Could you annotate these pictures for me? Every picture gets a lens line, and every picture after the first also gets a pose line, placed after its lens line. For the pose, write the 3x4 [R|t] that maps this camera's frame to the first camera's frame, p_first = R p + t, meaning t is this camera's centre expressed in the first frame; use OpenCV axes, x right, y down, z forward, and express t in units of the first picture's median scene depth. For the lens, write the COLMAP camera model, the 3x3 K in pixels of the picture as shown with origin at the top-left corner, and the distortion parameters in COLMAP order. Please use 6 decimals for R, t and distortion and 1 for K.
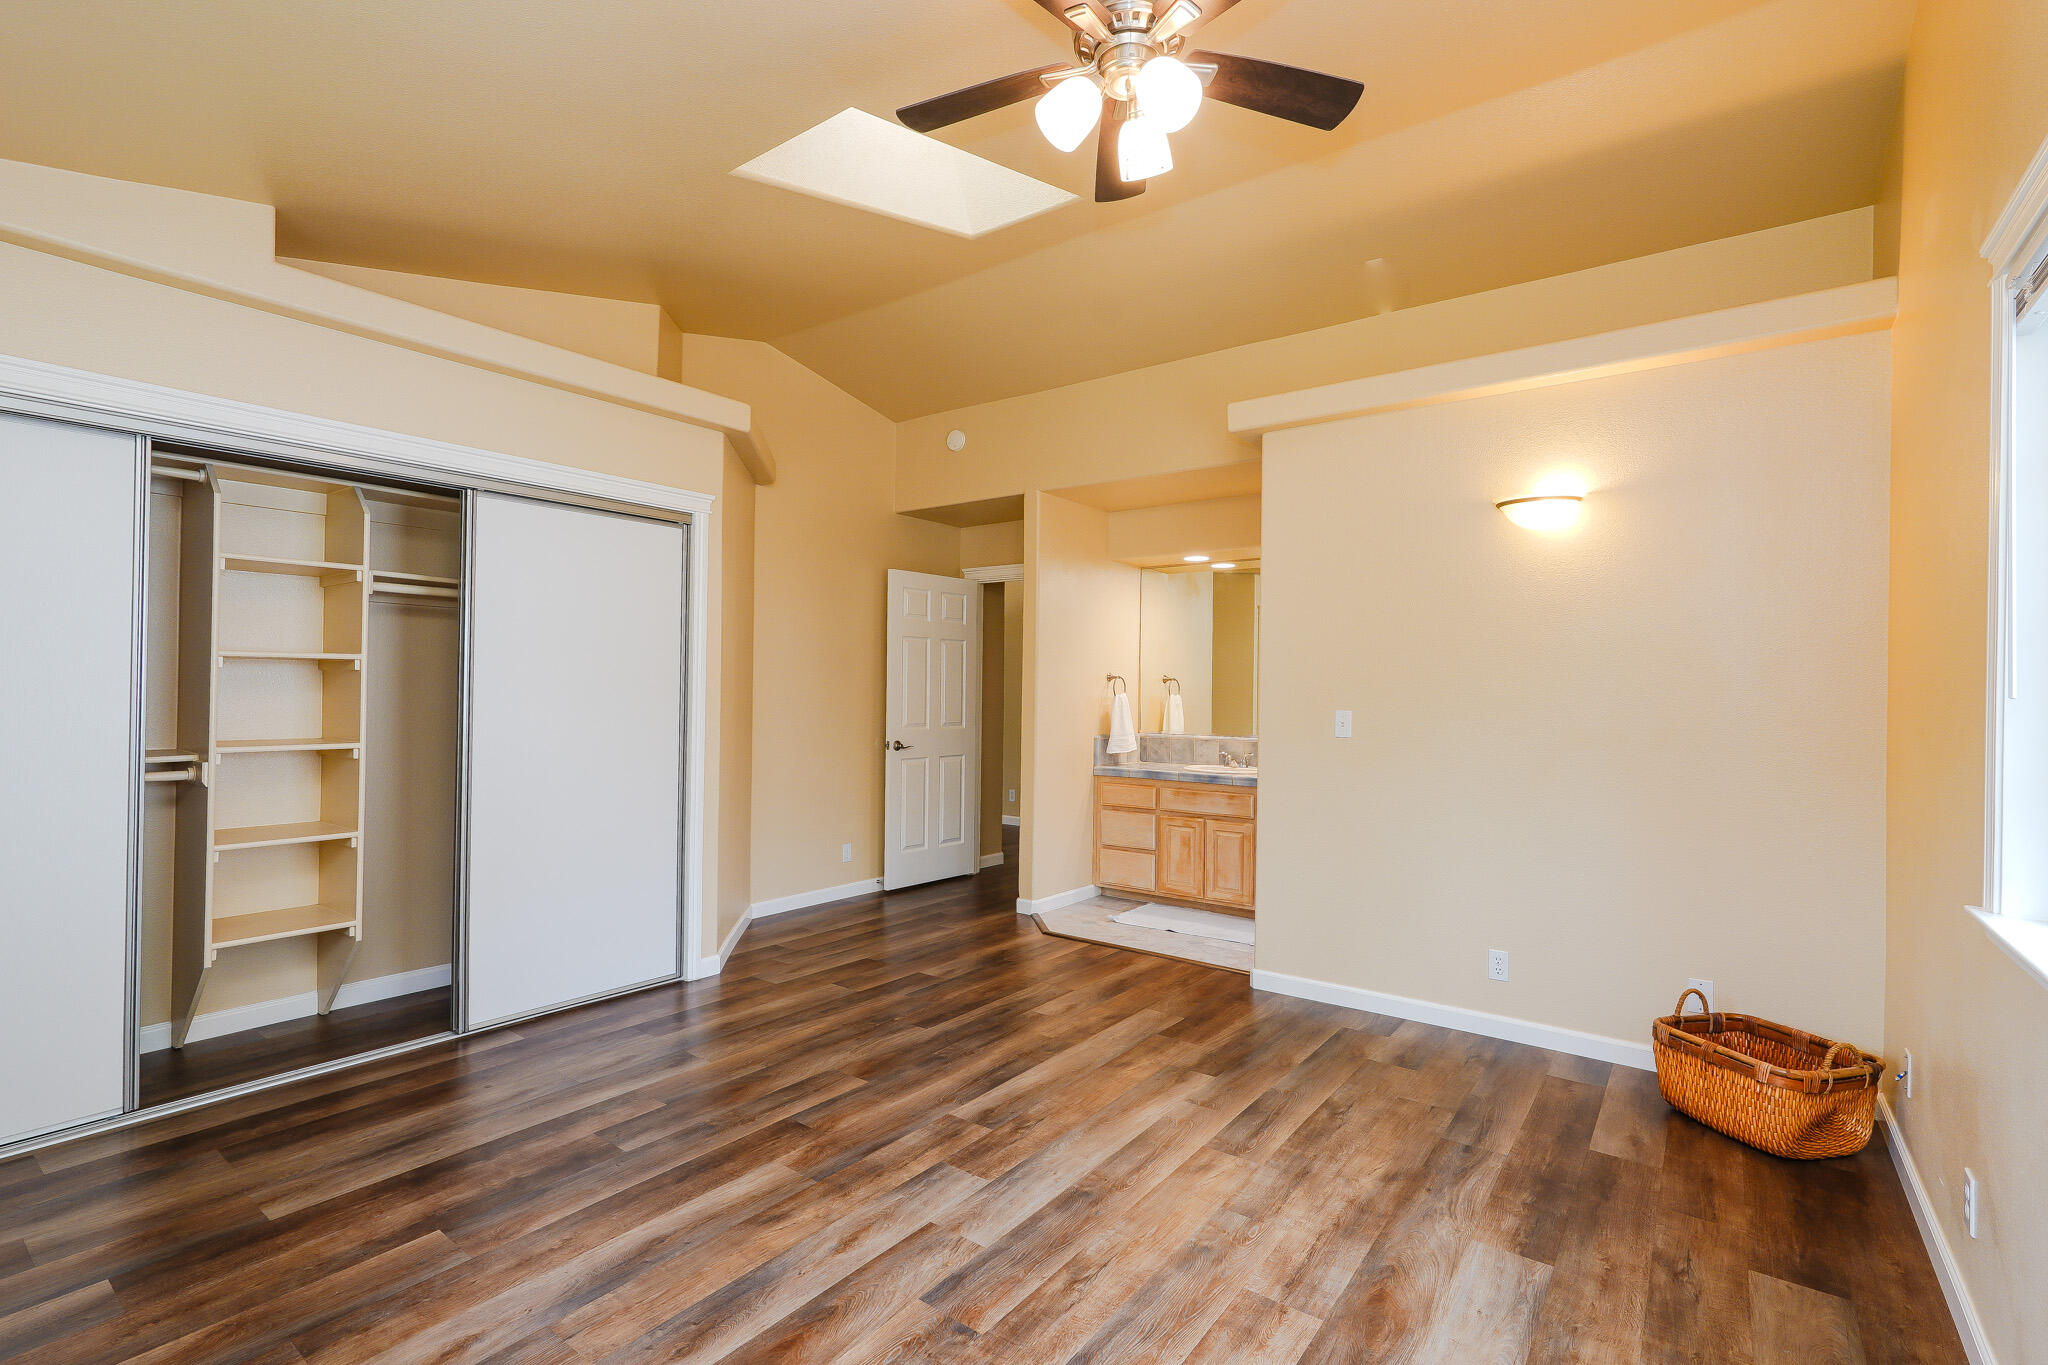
lens RADIAL K [[944.2, 0, 1014.9], [0, 944.2, 683.4], [0, 0, 1]] dist [-0.023345, 0.015277]
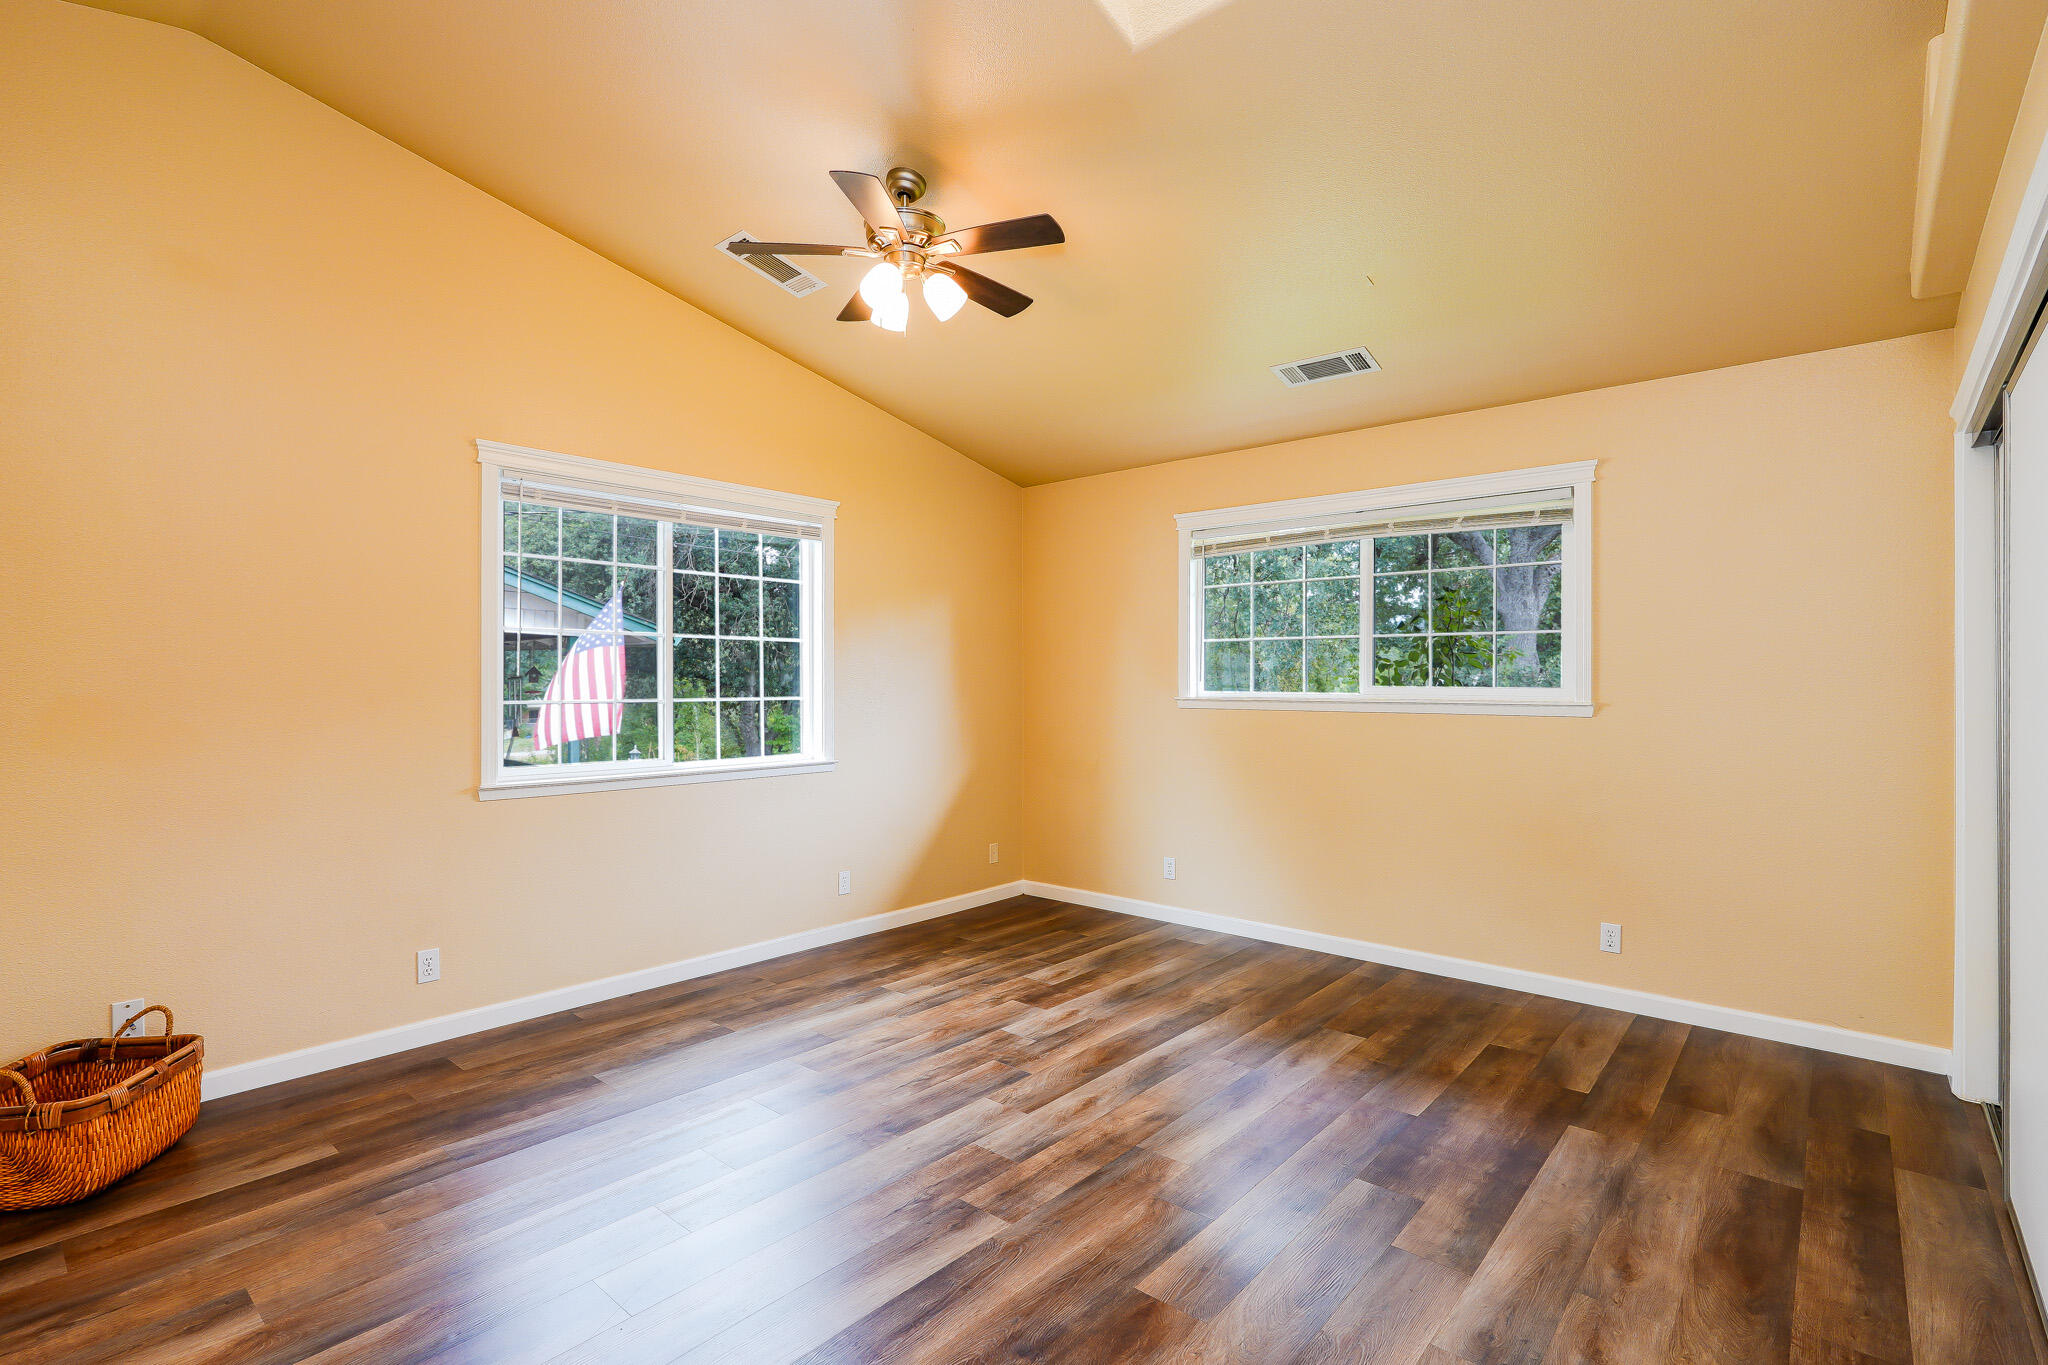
lens RADIAL K [[944.2, 0, 1014.9], [0, 944.2, 683.4], [0, 0, 1]] dist [-0.023345, 0.015277]
pose [[-0.997205, -0.015942, 0.072990, -0.144496], [-0.016421, 0.999847, -0.005970, 0.017570], [-0.072883, -0.007152, -0.997315, 2.082800]]
